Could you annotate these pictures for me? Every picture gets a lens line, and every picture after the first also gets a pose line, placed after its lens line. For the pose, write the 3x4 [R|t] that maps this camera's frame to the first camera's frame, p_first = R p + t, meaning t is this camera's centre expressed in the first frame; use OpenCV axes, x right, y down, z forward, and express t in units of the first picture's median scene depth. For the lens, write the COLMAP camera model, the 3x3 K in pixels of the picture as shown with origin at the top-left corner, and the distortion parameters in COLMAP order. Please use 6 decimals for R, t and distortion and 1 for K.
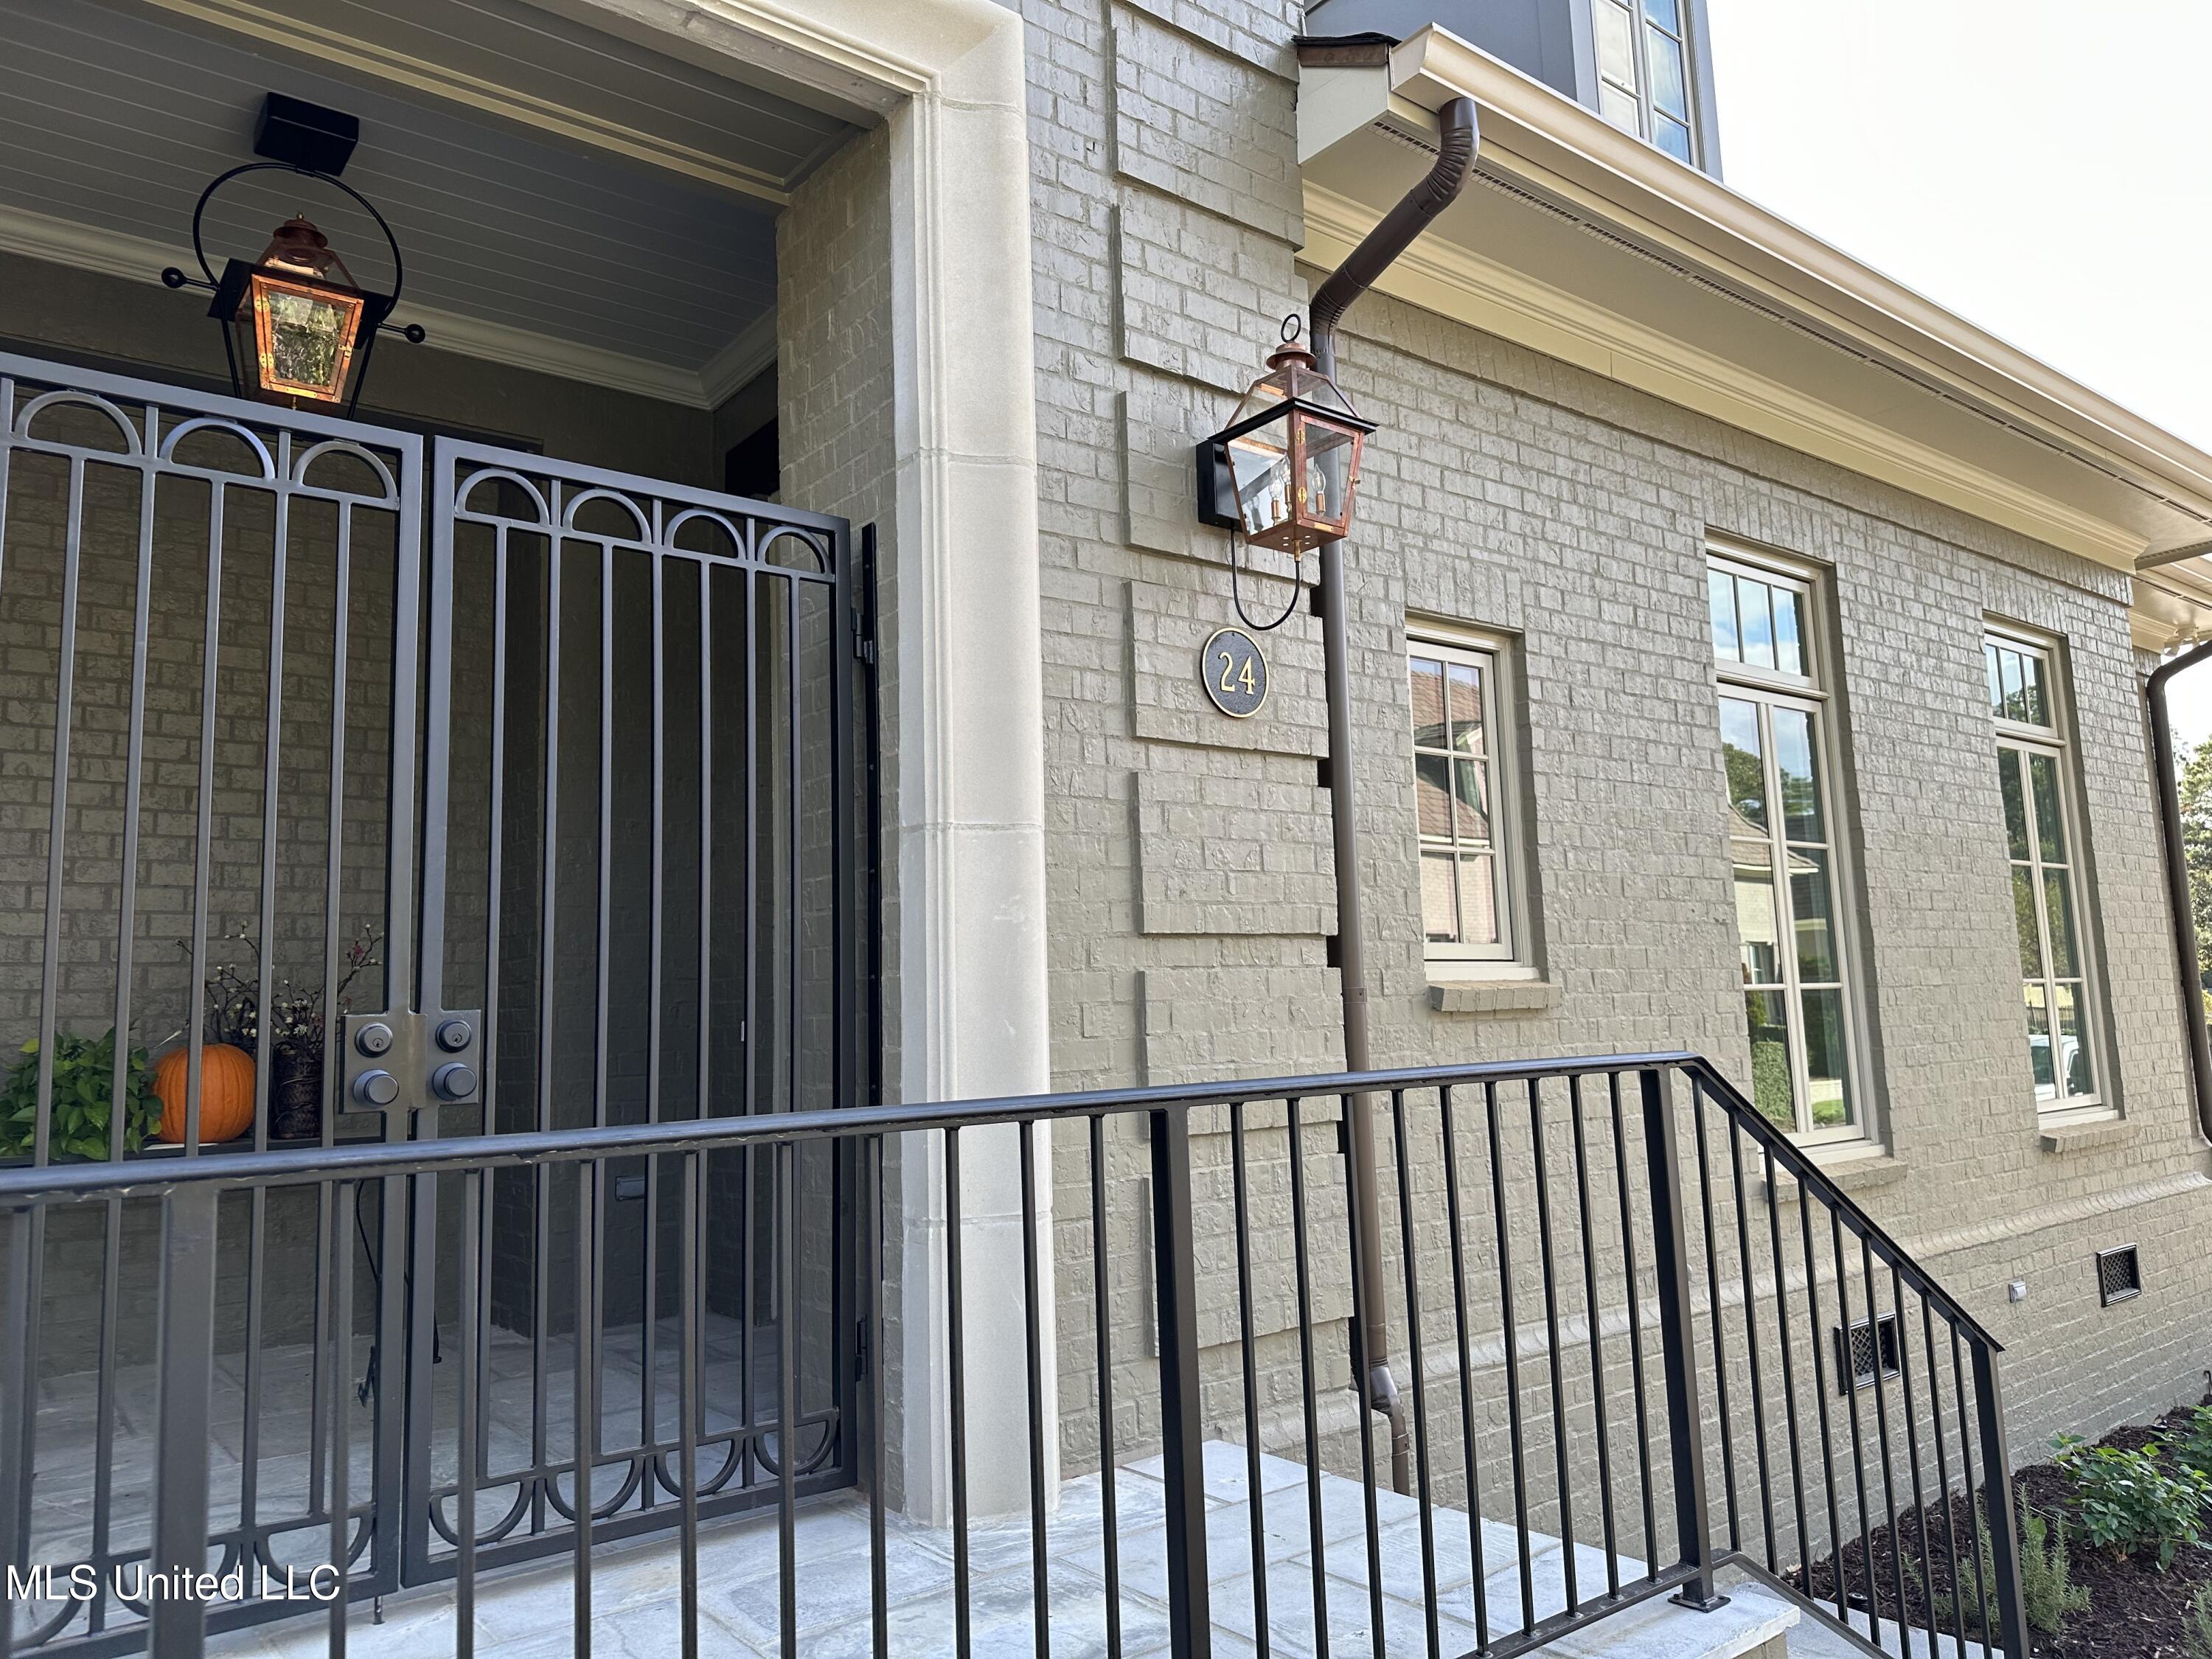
lens RADIAL K [[1539.4, 0, 1067.7], [0, 1539.4, 838.9], [0, 0, 1]] dist [0.058314, -0.061504]
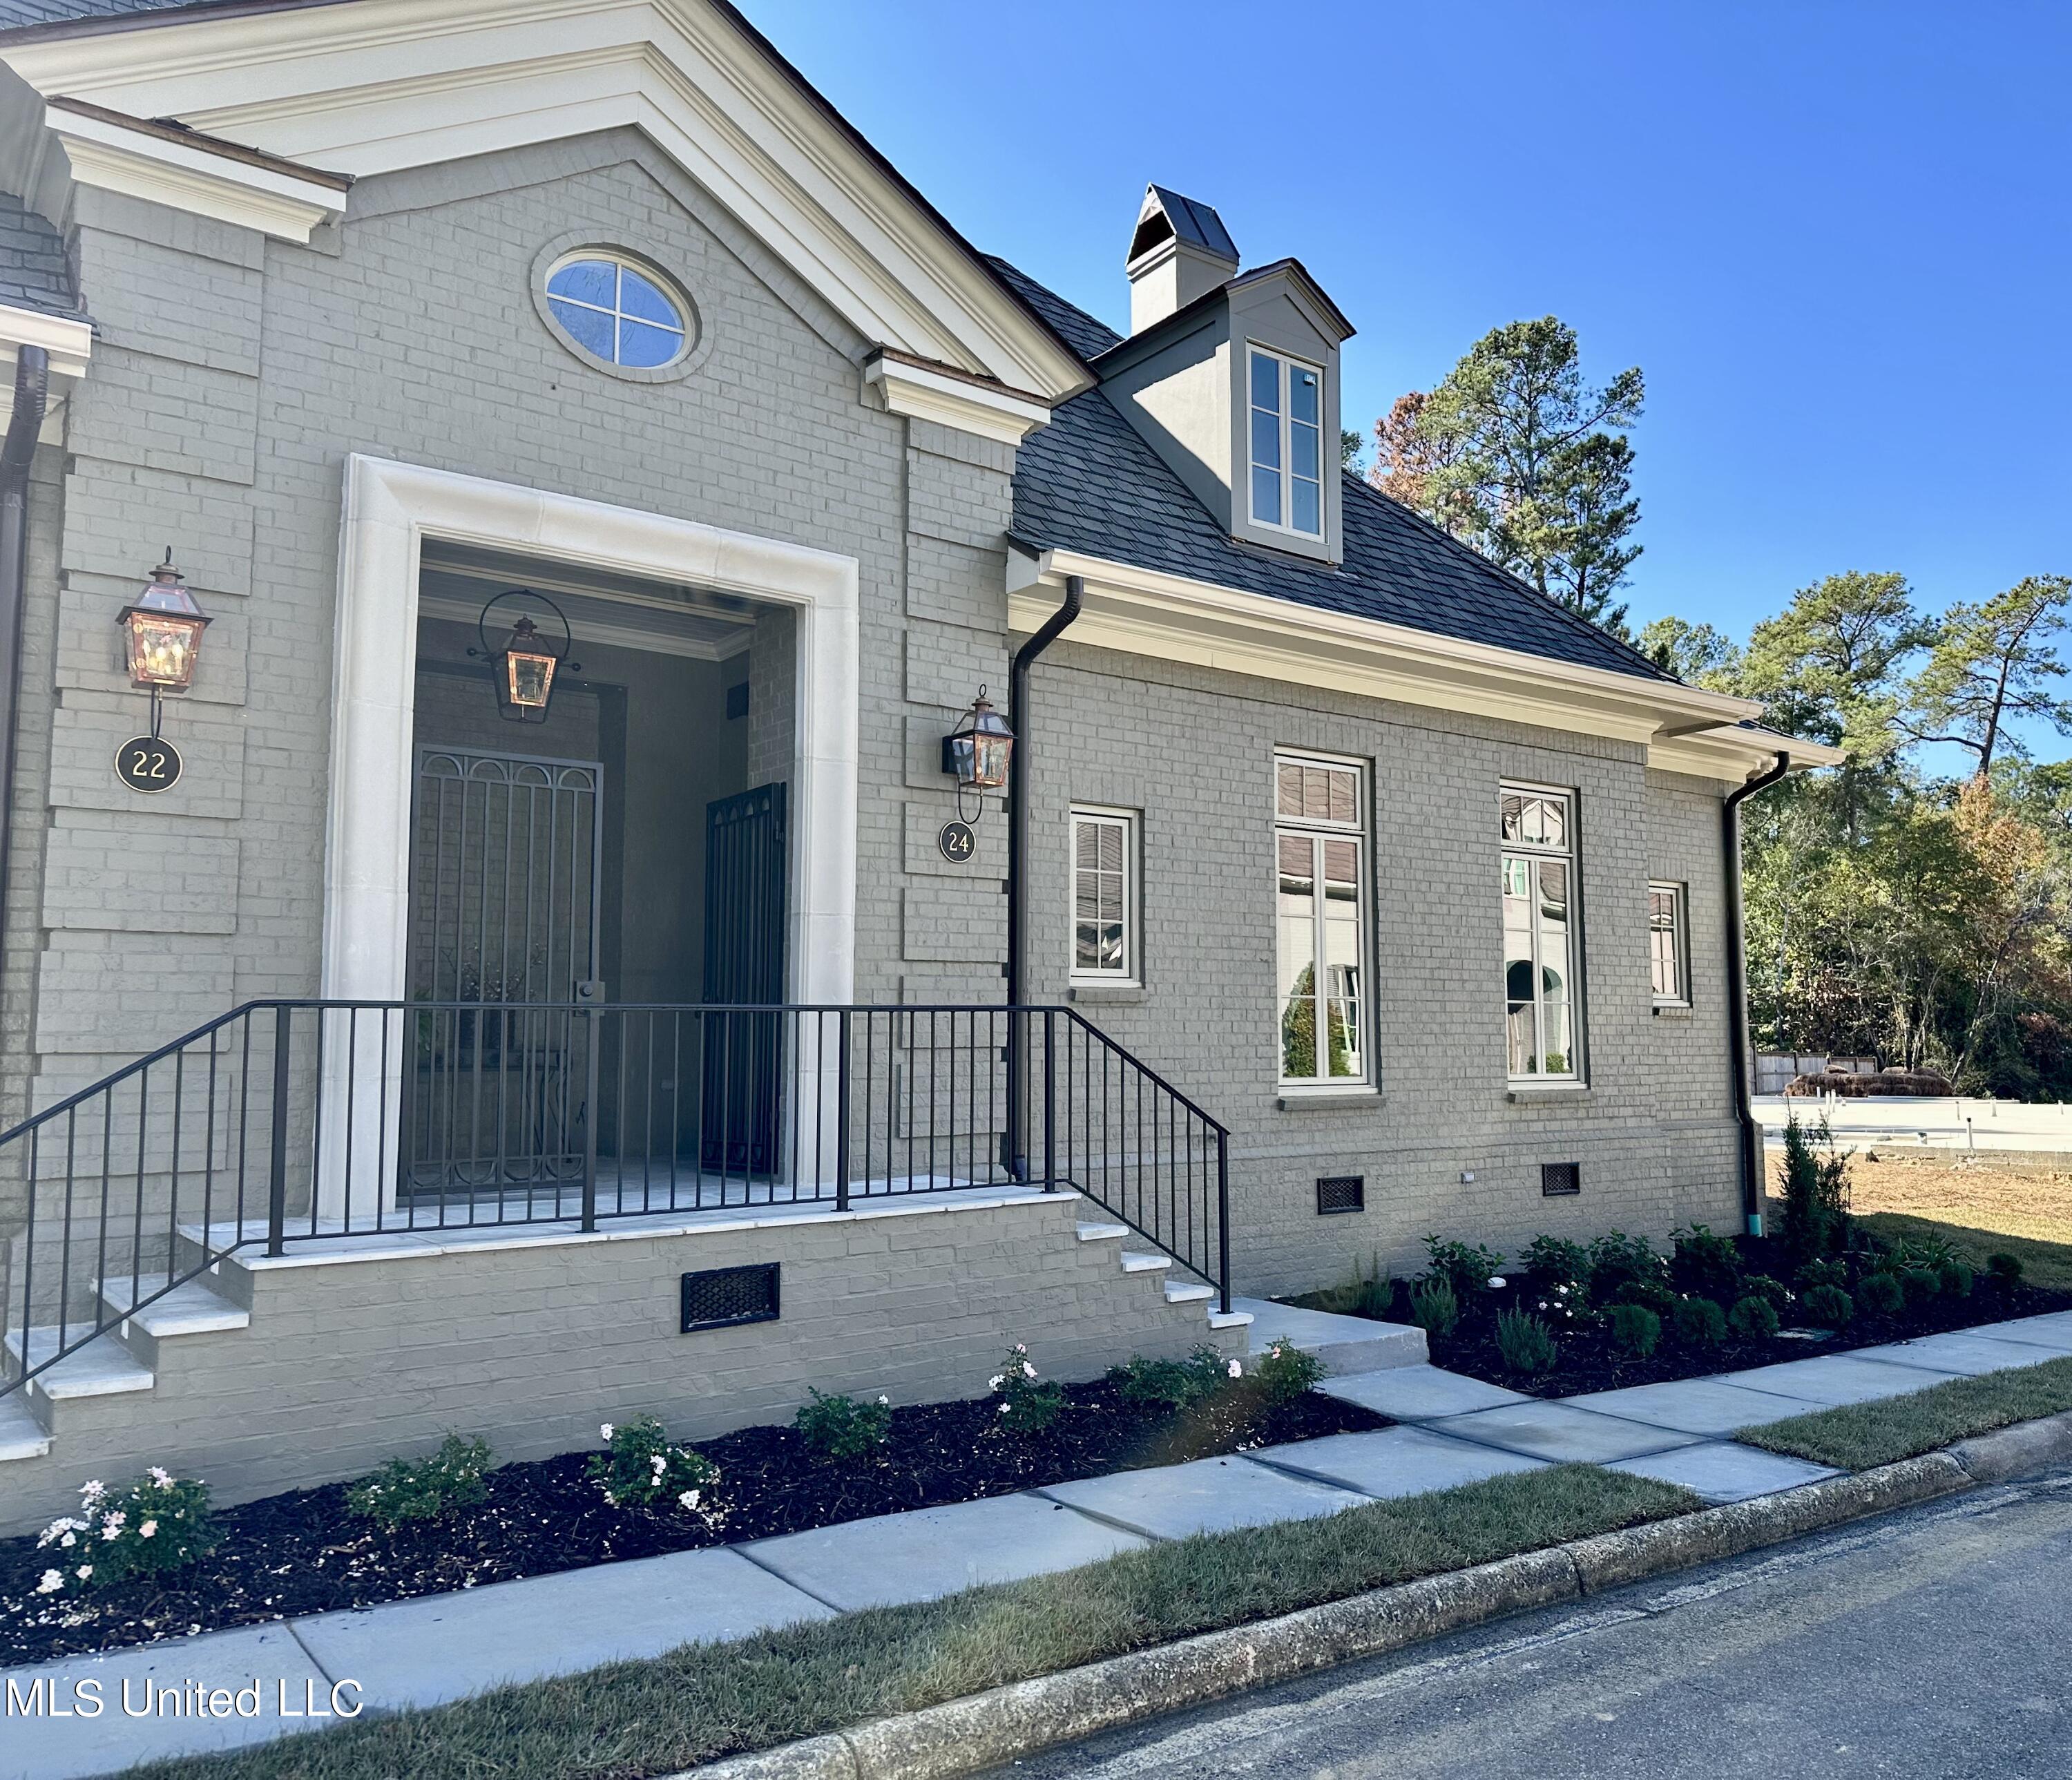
lens RADIAL K [[1655.4, 0, 1136.8], [0, 1655.4, 911.6], [0, 0, 1]] dist [0.098676, -0.130366]
pose [[0.999503, 0.030035, 0.009601, 0.341912], [-0.030361, 0.998900, 0.035732, -0.099636], [-0.008517, -0.036006, 0.999315, -1.356955]]
